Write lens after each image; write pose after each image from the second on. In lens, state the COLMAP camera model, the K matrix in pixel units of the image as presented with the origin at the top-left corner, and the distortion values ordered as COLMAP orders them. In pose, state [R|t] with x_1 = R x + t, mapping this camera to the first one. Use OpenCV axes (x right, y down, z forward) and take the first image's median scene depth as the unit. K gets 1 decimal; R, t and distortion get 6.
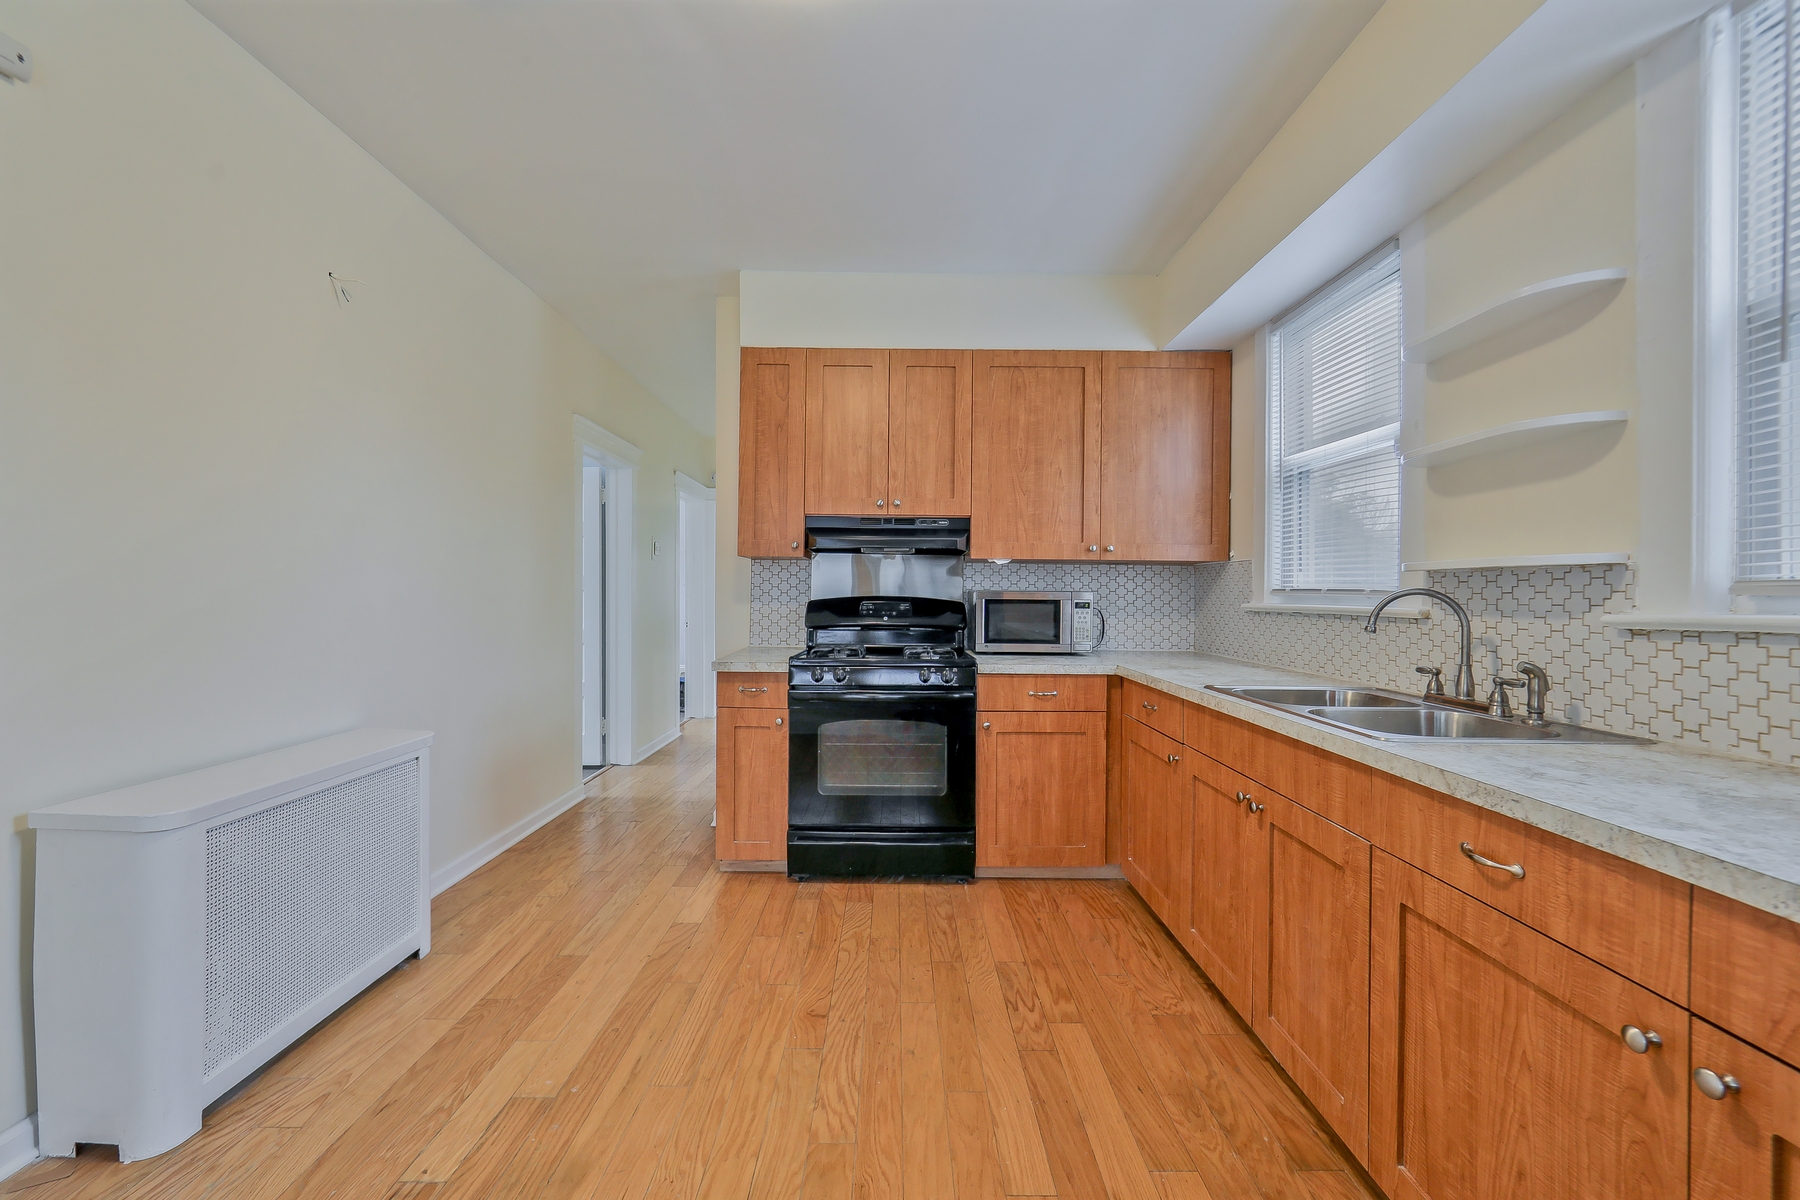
lens RADIAL K [[713.3, 0, 889.7], [0, 713.3, 590.7], [0, 0, 1]] dist [0.003830, 0.000685]
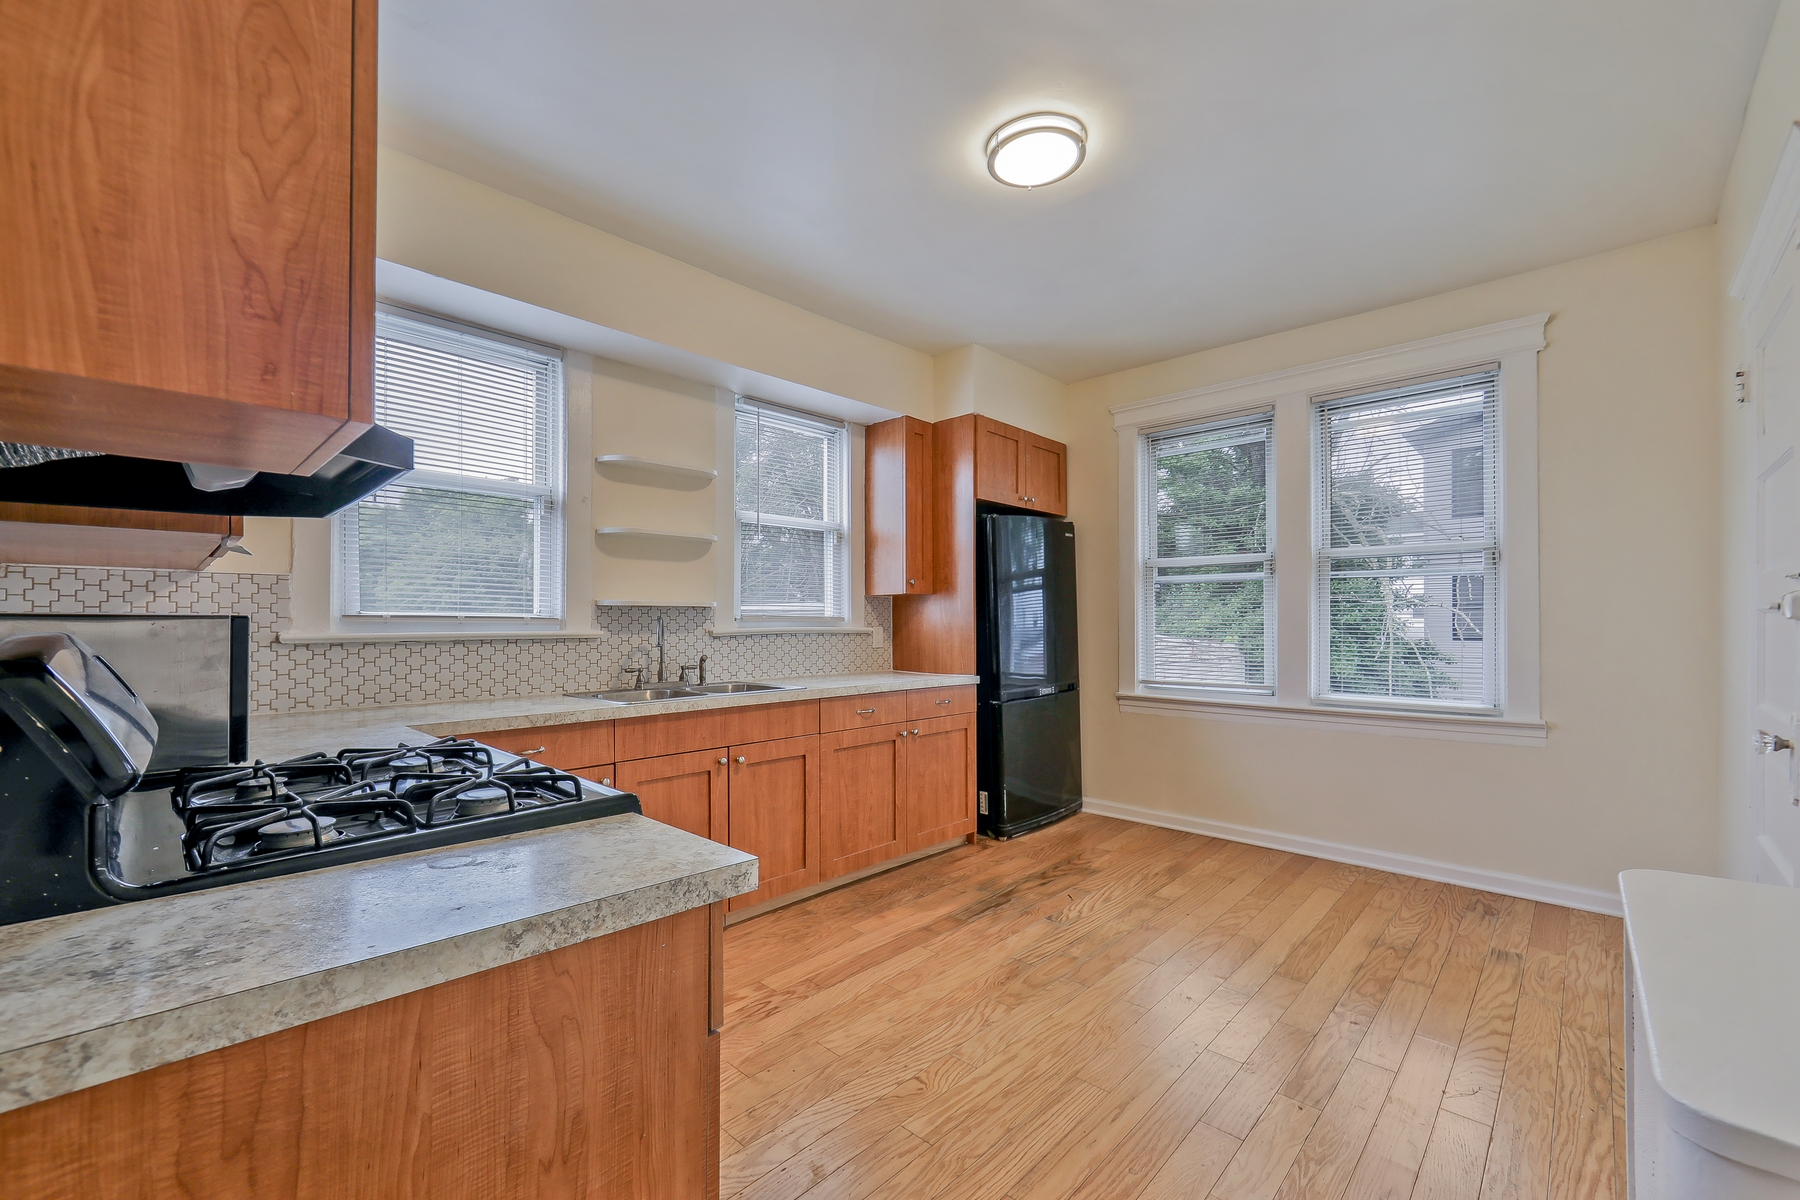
lens RADIAL K [[751.2, 0, 886.1], [0, 751.2, 608.2], [0, 0, 1]] dist [-0.000216, -0.000010]
pose [[-0.727763, 0.009468, 0.685764, -0.860135], [-0.005459, 0.999793, -0.019597, 0.006431], [-0.685807, -0.018006, -0.727561, 2.039014]]
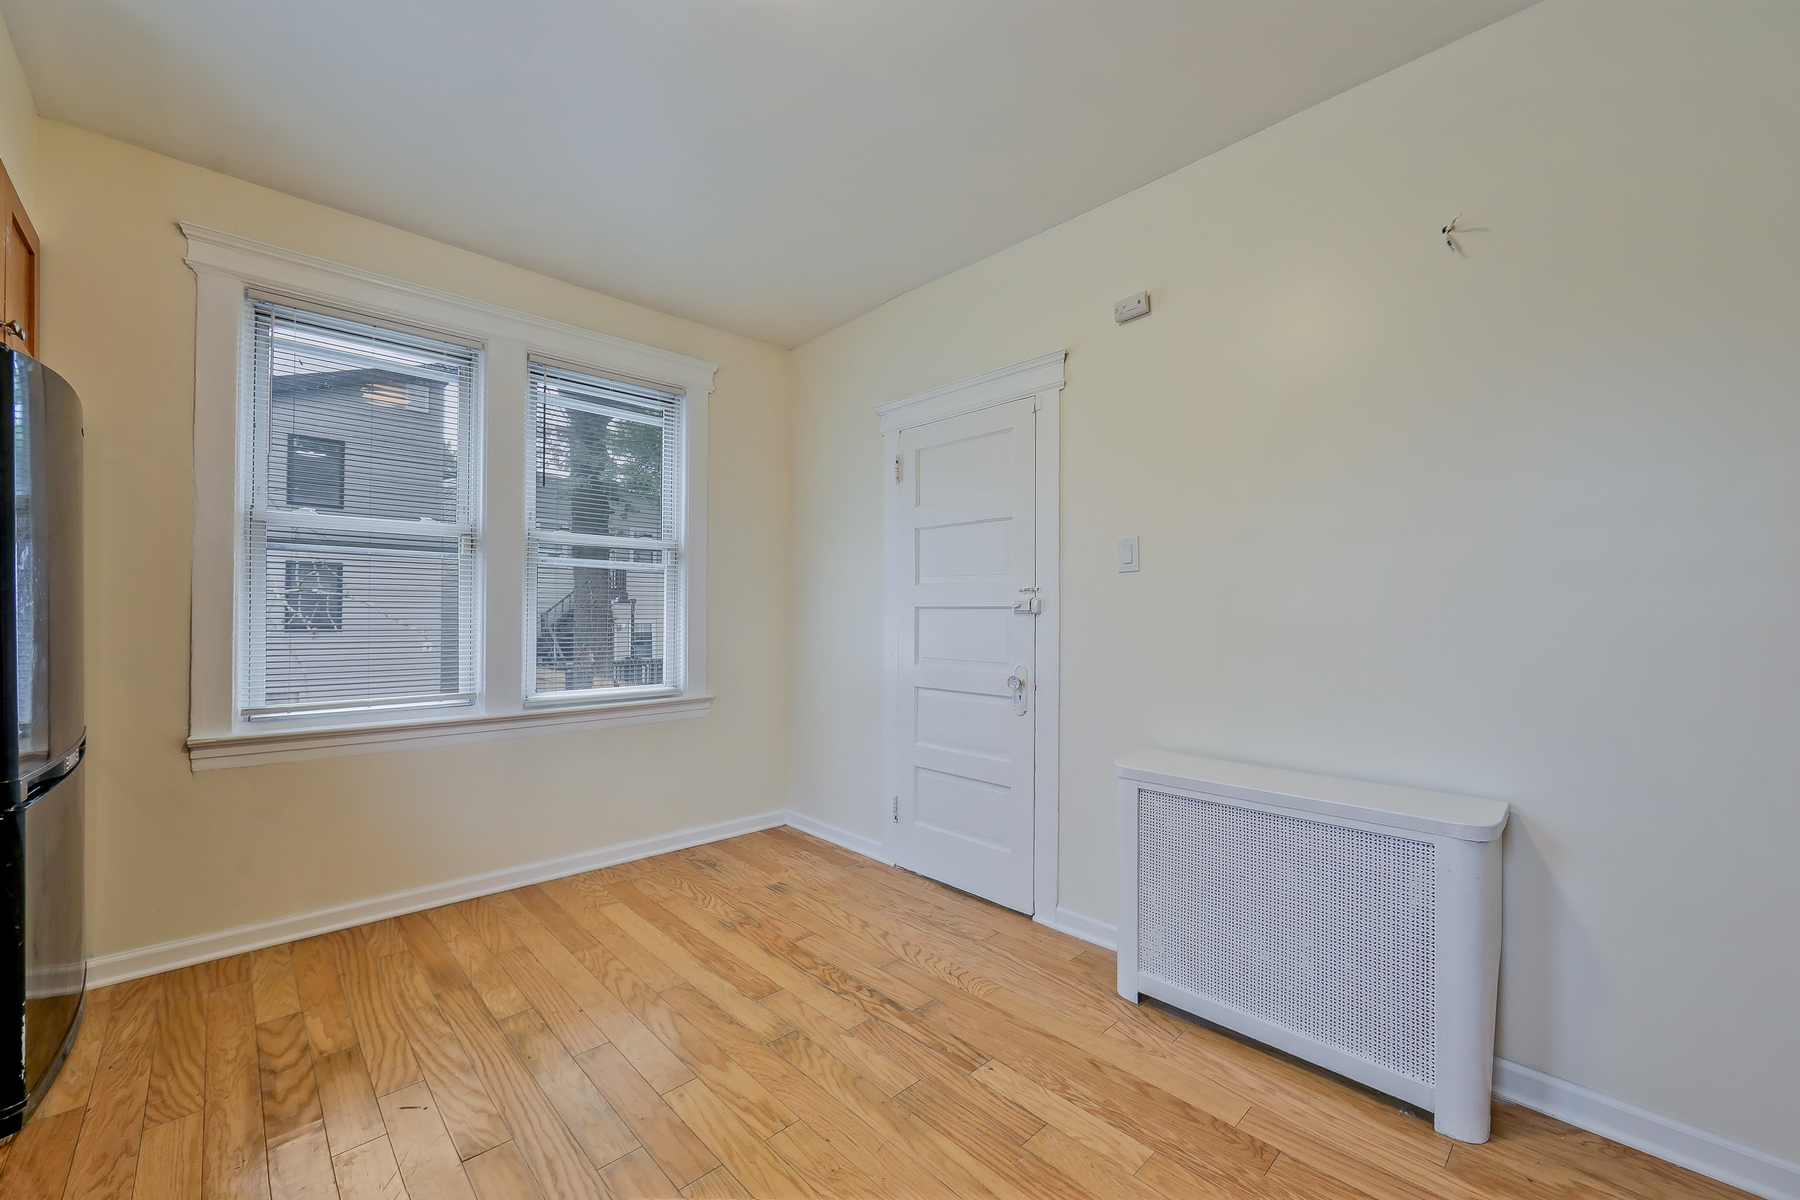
lens RADIAL K [[710.6, 0, 893.5], [0, 710.6, 608.8], [0, 0, 1]] dist [0.000860, 0.000195]
pose [[-0.721130, -0.011952, -0.692697, 0.306601], [-0.001837, 0.999881, -0.015340, 0.010403], [0.692798, -0.009790, -0.721065, 1.526662]]
